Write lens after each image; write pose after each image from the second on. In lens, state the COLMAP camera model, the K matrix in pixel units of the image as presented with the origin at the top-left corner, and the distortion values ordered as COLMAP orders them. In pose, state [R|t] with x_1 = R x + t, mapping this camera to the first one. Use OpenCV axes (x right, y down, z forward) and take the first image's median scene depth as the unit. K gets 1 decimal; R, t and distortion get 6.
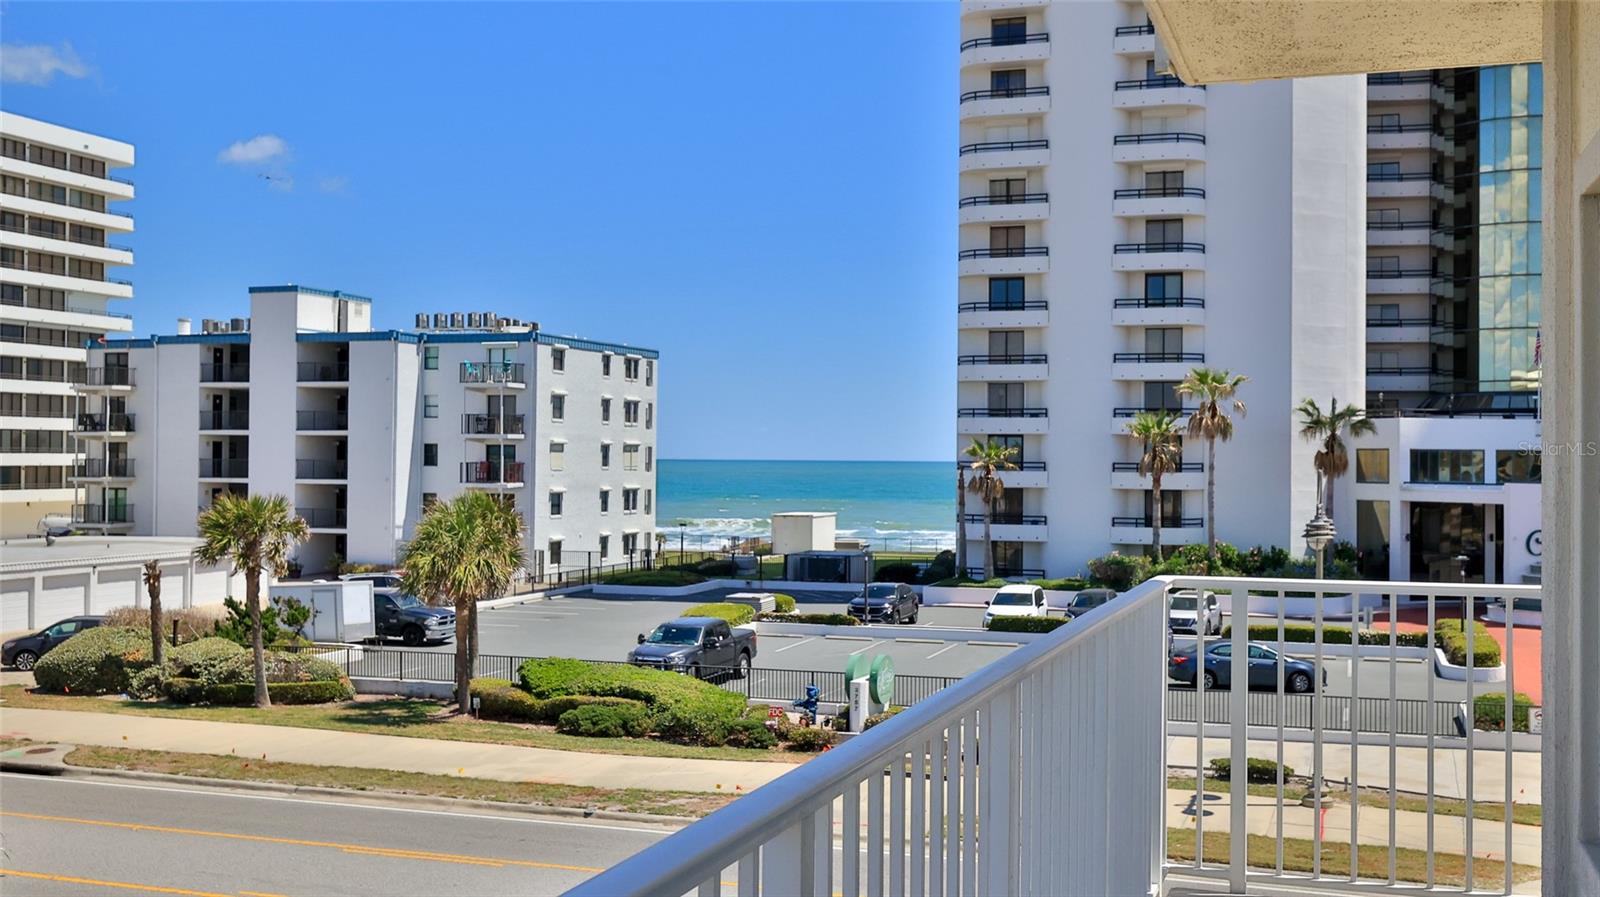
lens RADIAL K [[1698.0, 0, 800.0], [0, 1698.0, 448.5], [0, 0, 1]] dist [-0.002978, -0.004274]
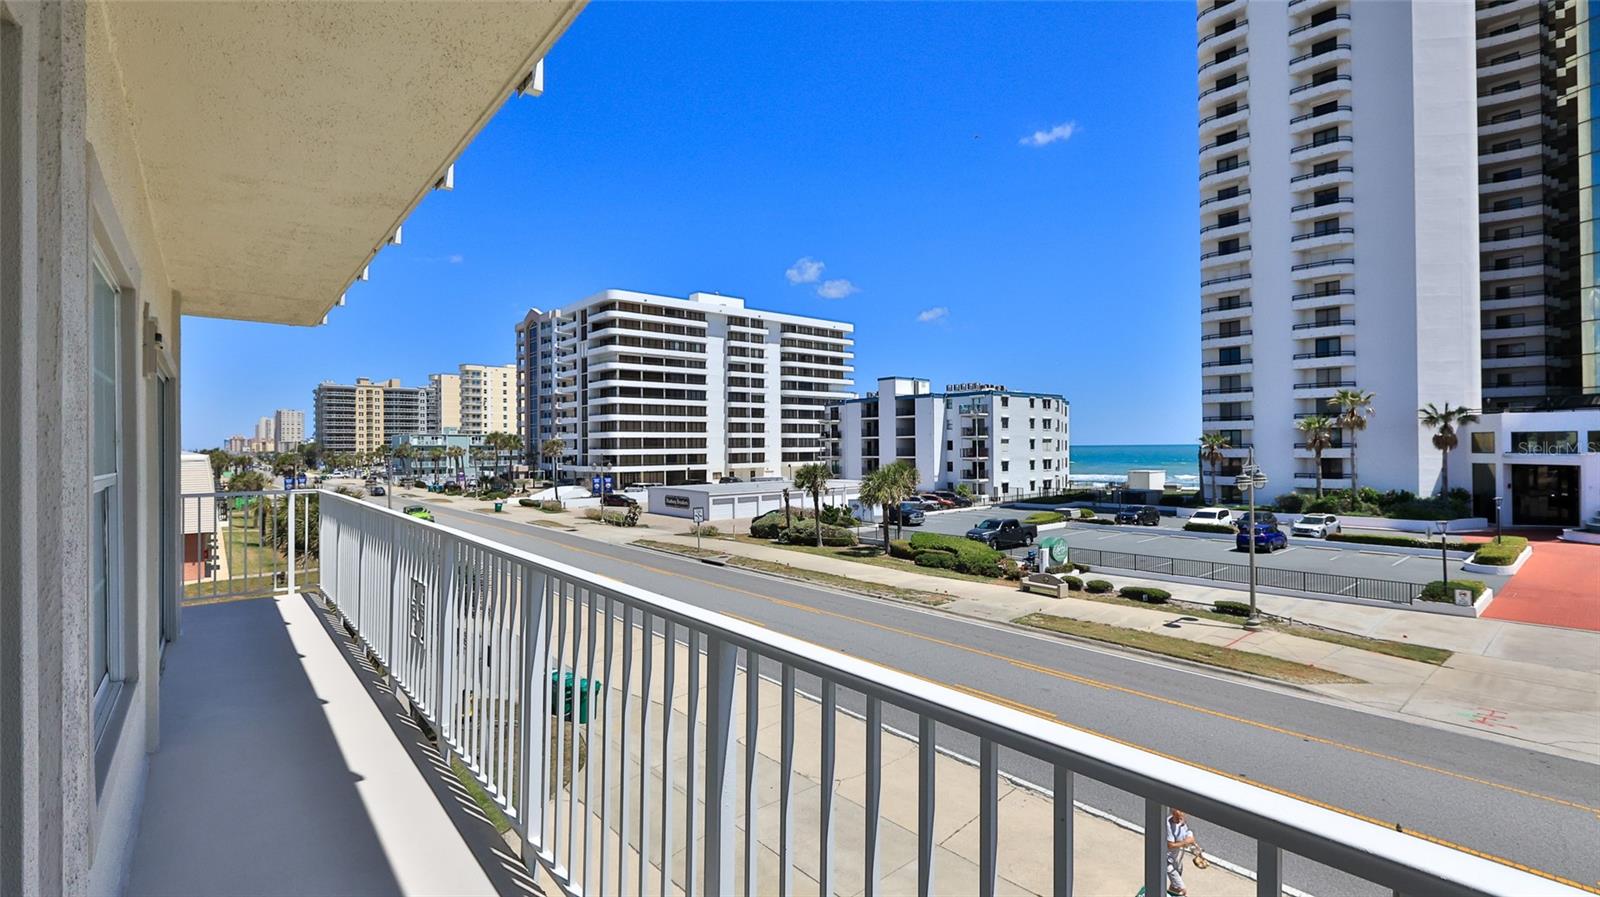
lens RADIAL K [[737.1, 0, 800.0], [0, 737.1, 448.5], [0, 0, 1]] dist [-0.000597, -0.000134]
pose [[0.848325, -0.014148, -0.529286, 0.145614], [0.018262, 0.999830, 0.002544, 0.001790], [0.529160, -0.011824, 0.848440, 0.033689]]
